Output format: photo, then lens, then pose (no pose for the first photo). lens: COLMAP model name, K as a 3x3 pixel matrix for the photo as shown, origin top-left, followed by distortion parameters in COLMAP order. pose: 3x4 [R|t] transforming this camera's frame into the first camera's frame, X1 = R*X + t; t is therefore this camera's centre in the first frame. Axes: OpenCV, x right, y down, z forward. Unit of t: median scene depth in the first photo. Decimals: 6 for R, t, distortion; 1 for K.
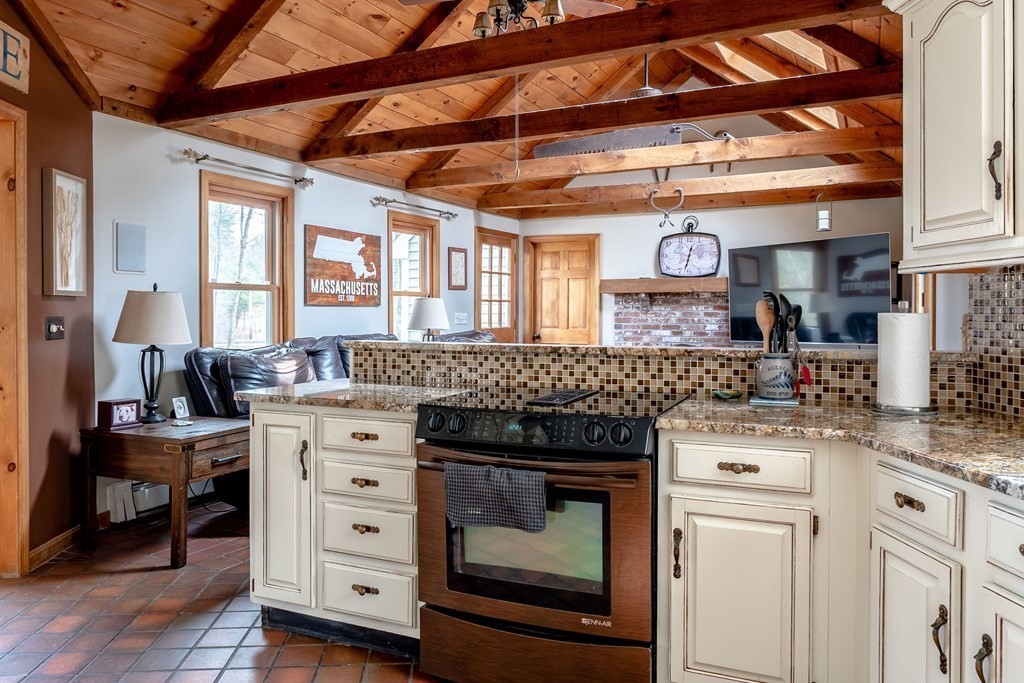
lens RADIAL K [[712.5, 0, 516.7], [0, 712.5, 327.1], [0, 0, 1]] dist [0.005080, -0.002828]
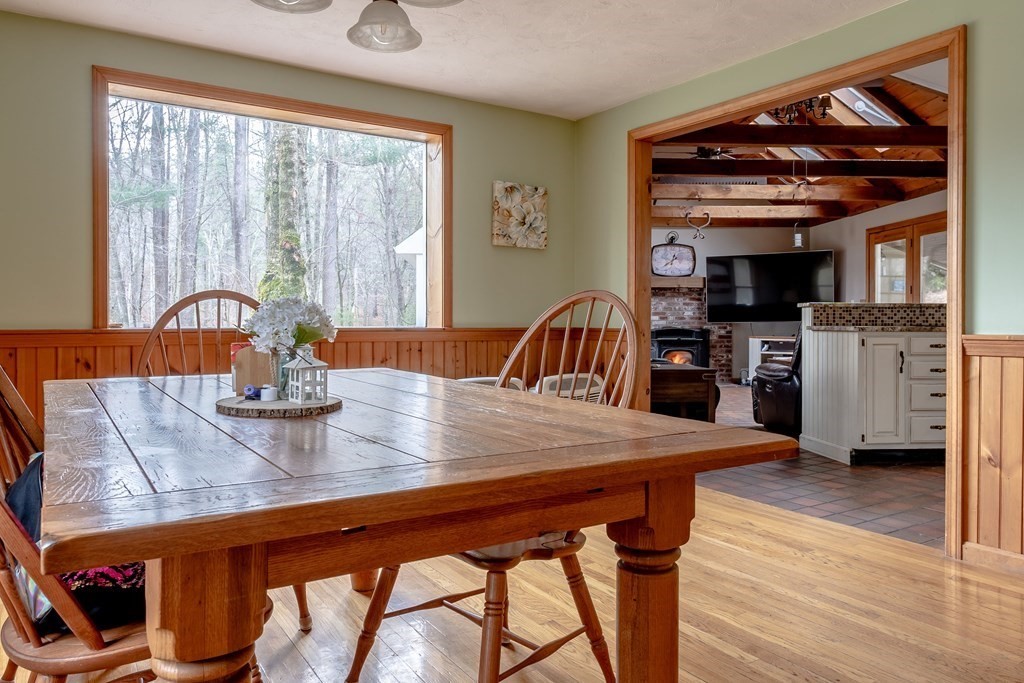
lens RADIAL K [[712.5, 0, 516.7], [0, 712.5, 327.1], [0, 0, 1]] dist [0.005080, -0.002828]
pose [[0.873808, -0.005946, 0.486235, -0.751516], [0.011718, 0.999892, -0.008831, 0.038224], [-0.486131, 0.013414, 0.873783, -0.038334]]
